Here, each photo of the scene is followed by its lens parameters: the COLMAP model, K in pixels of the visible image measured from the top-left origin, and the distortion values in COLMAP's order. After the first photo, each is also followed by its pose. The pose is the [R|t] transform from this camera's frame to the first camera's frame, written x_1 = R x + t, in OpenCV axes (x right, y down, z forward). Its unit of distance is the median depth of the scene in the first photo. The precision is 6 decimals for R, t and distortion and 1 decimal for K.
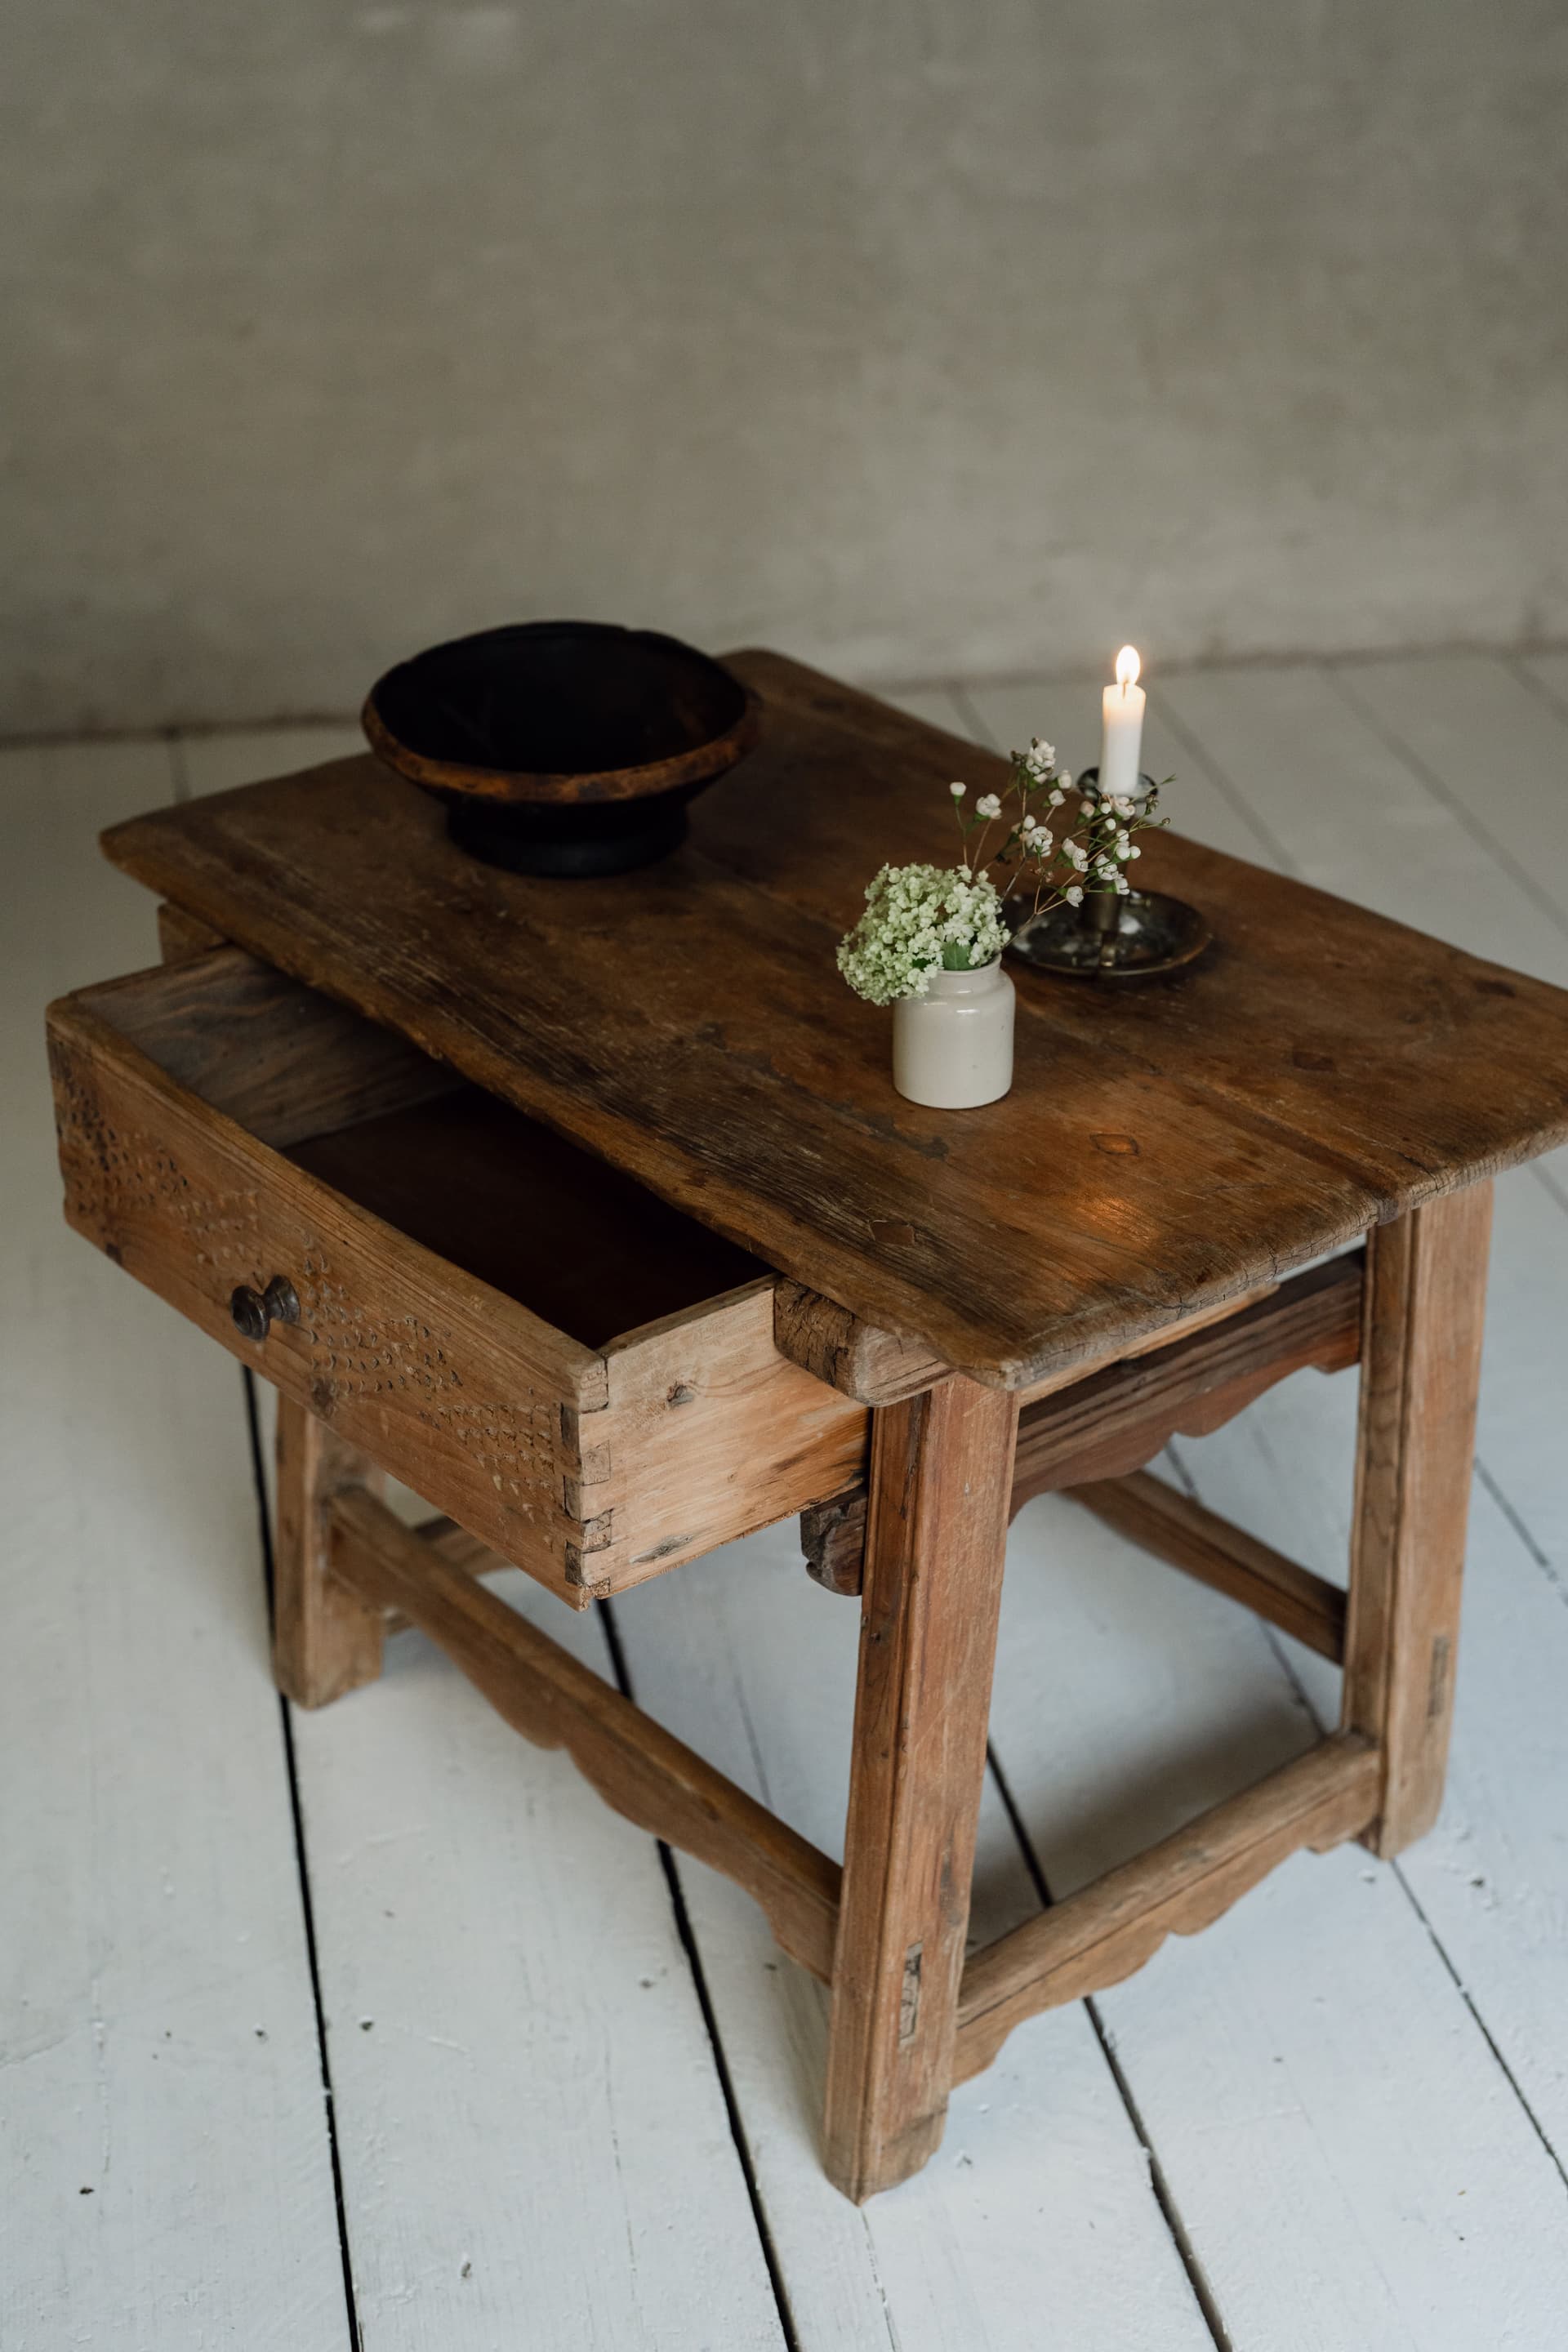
lens RADIAL K [[3267.1, 0, 788.7], [0, 3267.1, 1182.9], [0, 0, 1]] dist [-0.007768, 0.098013]
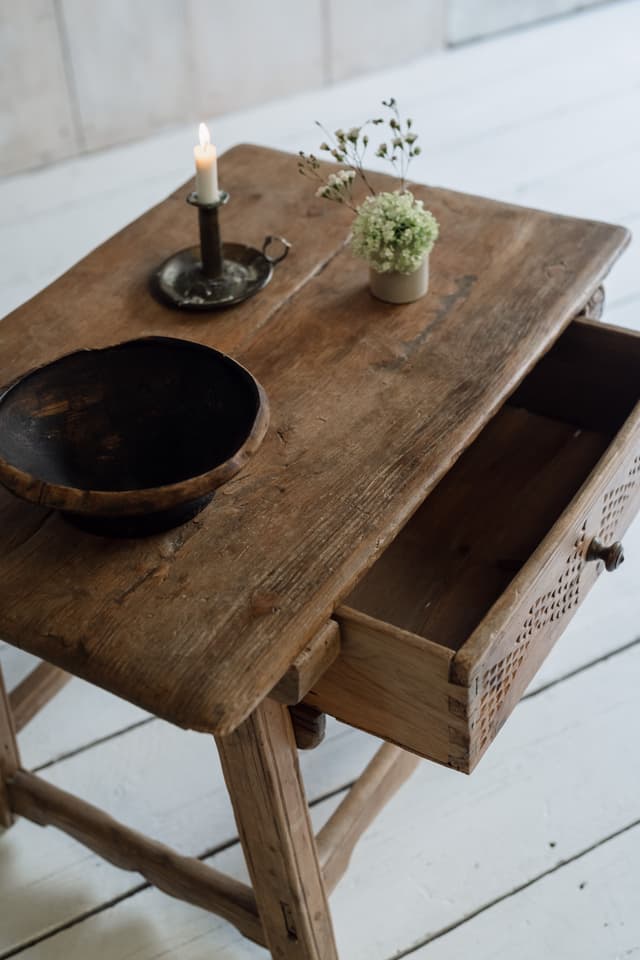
lens RADIAL K [[1333.5, 0, 321.9], [0, 1333.5, 482.8], [0, 0, 1]] dist [-0.007768, 0.098013]
pose [[-0.320699, -0.610252, 0.724393, -0.619812], [0.484762, 0.551288, 0.679034, -0.559192], [-0.813731, 0.568923, 0.119029, 1.021882]]
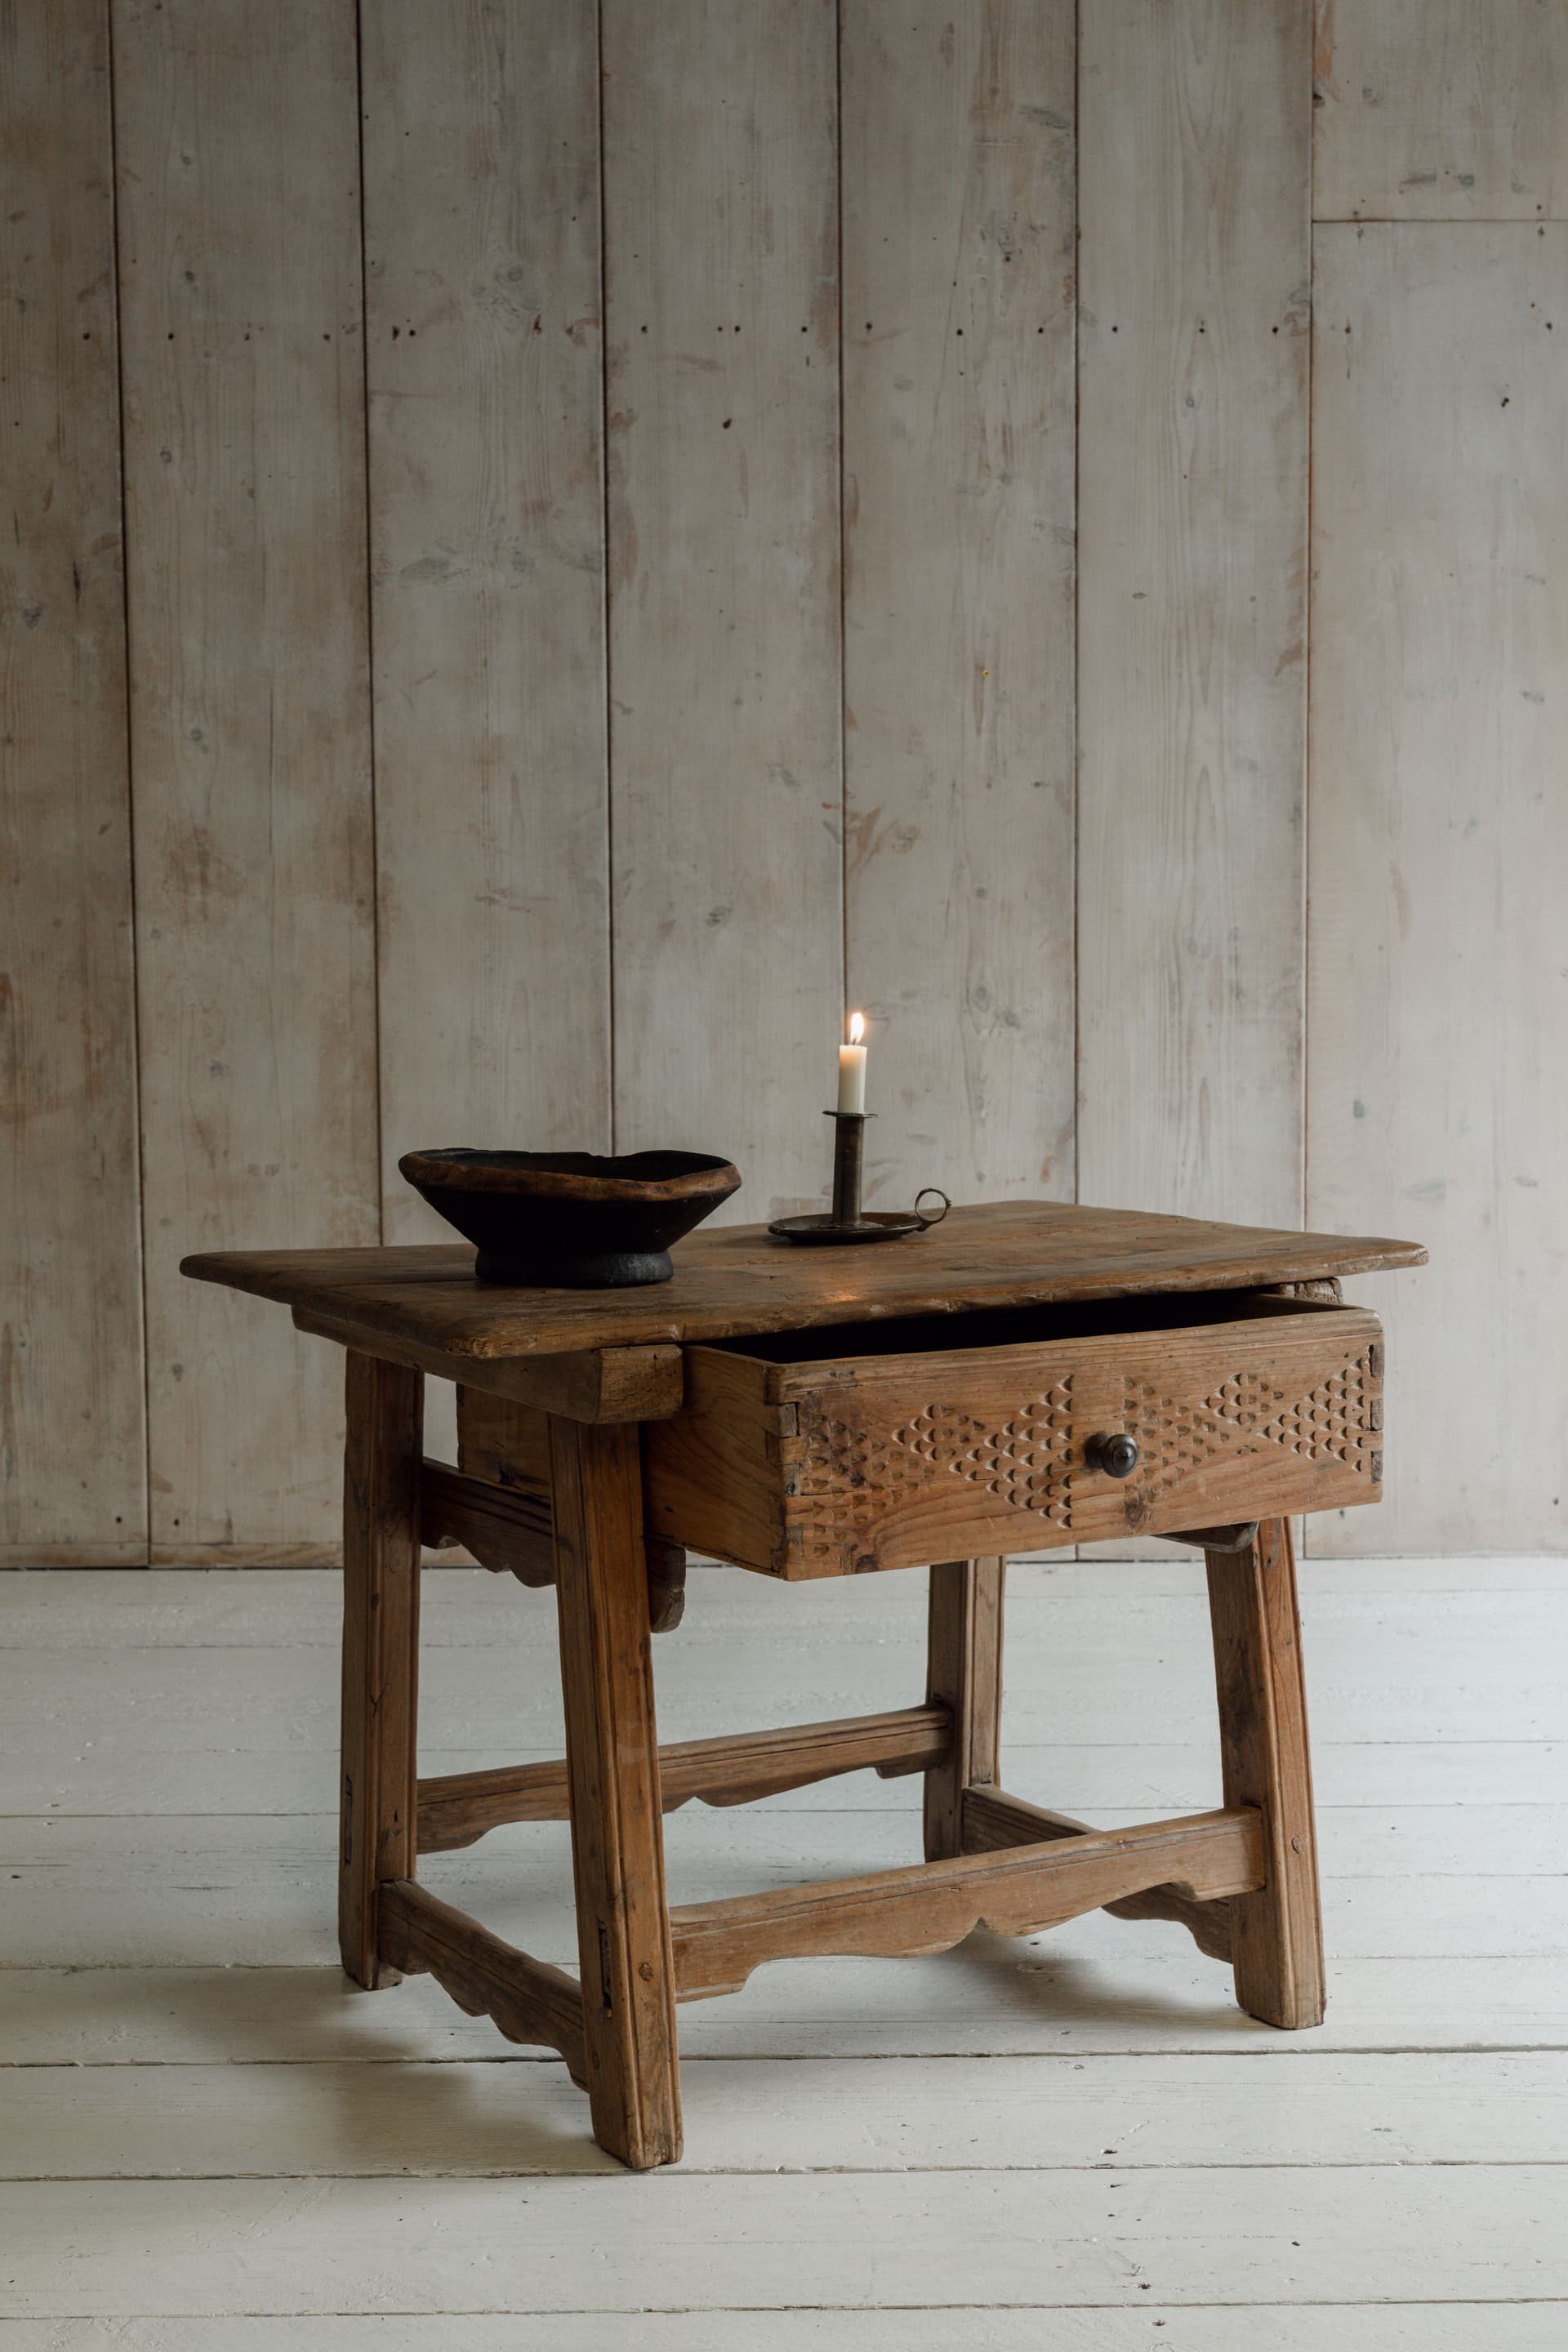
lens RADIAL K [[3438.9, 0, 745.9], [0, 3438.9, 1175.6], [0, 0, 1]] dist [0.018432, 0.100060]
pose [[0.174519, -0.103384, 0.979211, -1.525537], [0.479745, 0.877379, 0.007130, -0.139611], [-0.859877, 0.468527, 0.202717, 0.798842]]
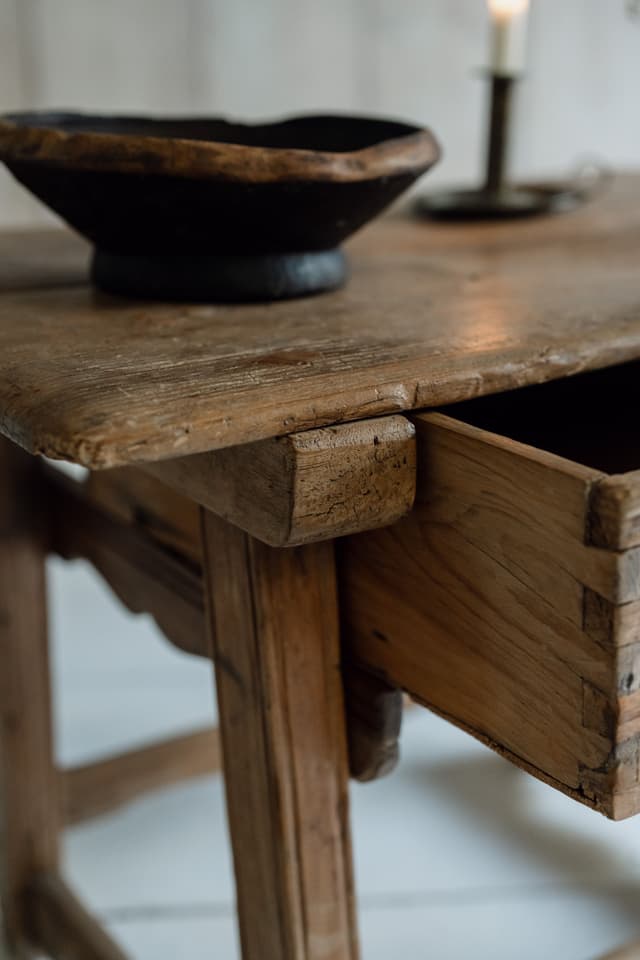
lens RADIAL K [[1393.7, 0, 320.0], [0, 1393.7, 480.0], [0, 0, 1]] dist [-0.008189, 0.008607]
pose [[0.111312, -0.332823, 0.936397, -0.534898], [0.484948, 0.840640, 0.241142, -0.166219], [-0.867430, 0.427262, 0.254975, 1.067383]]
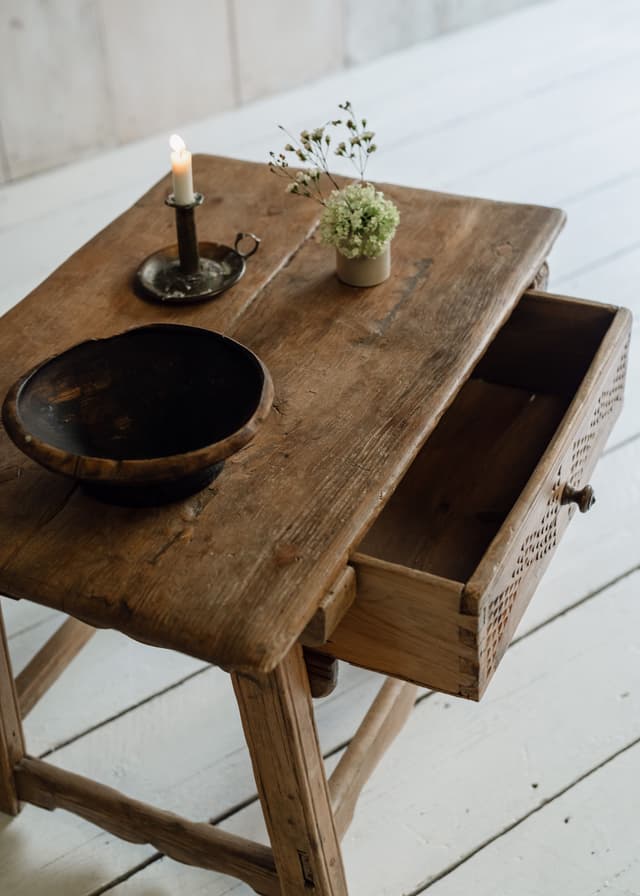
lens RADIAL K [[1325.7, 0, 318.7], [0, 1325.7, 433.3], [0, 0, 1]] dist [0.006333, -0.010468]
pose [[-0.416338, -0.545613, 0.727302, -0.659800], [0.468082, 0.557151, 0.685917, -0.609568], [-0.779463, 0.626010, 0.023428, 1.084155]]
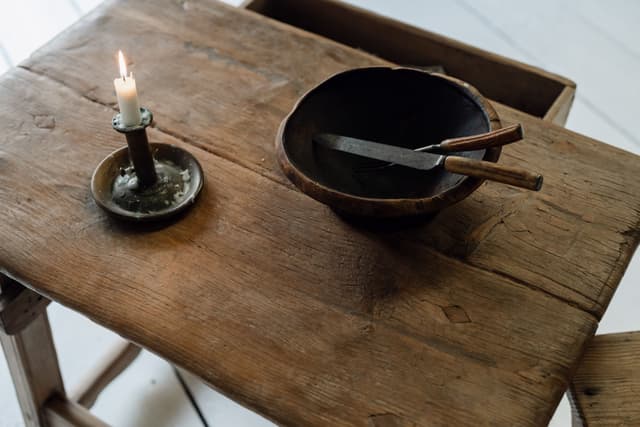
lens RADIAL K [[935.8, 0, 319.5], [0, 935.8, 195.3], [0, 0, 1]] dist [0.018432, 0.100060]
pose [[-0.948743, 0.211154, -0.235162, 0.146443], [-0.162427, 0.312525, 0.935920, -0.699099], [0.271118, 0.926143, -0.262209, 1.313082]]
